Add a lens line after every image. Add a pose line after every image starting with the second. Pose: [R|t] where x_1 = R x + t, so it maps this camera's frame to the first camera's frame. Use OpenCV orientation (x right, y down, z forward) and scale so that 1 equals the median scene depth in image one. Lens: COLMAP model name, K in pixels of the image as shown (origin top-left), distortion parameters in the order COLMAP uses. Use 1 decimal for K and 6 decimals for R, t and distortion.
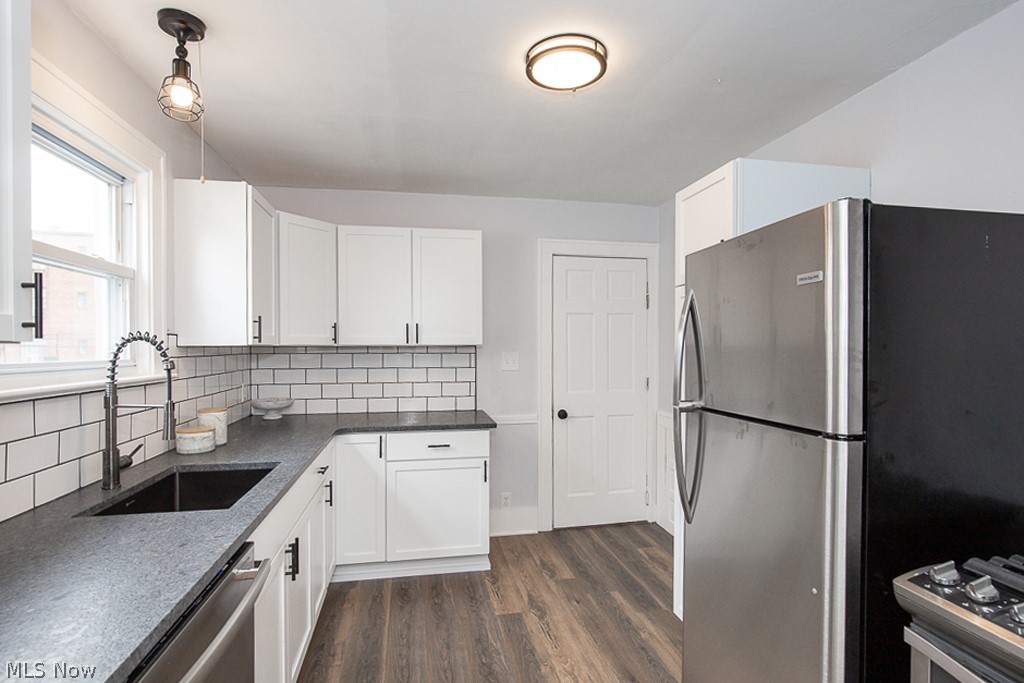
lens RADIAL K [[506.0, 0, 511.4], [0, 506.0, 347.4], [0, 0, 1]] dist [-0.004314, 0.000413]
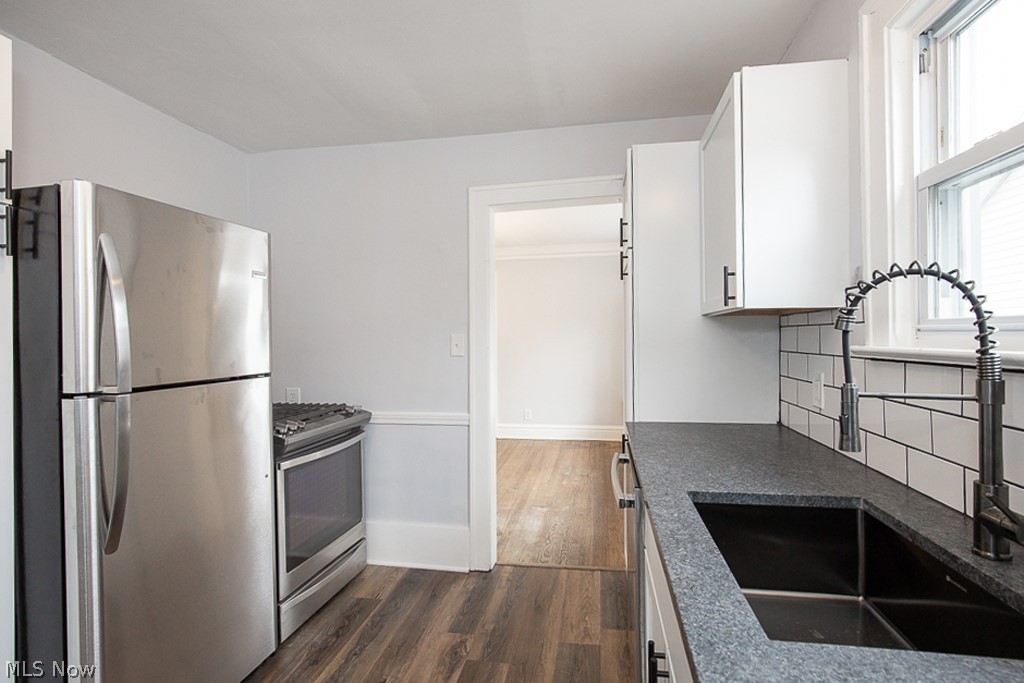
lens RADIAL K [[506.0, 0, 511.2], [0, 506.0, 342.2], [0, 0, 1]] dist [-0.004314, 0.000413]
pose [[-0.925845, 0.007179, 0.377835, -0.557070], [0.007367, 0.999972, -0.000947, 0.056749], [-0.377831, 0.001907, -0.925873, 1.747158]]
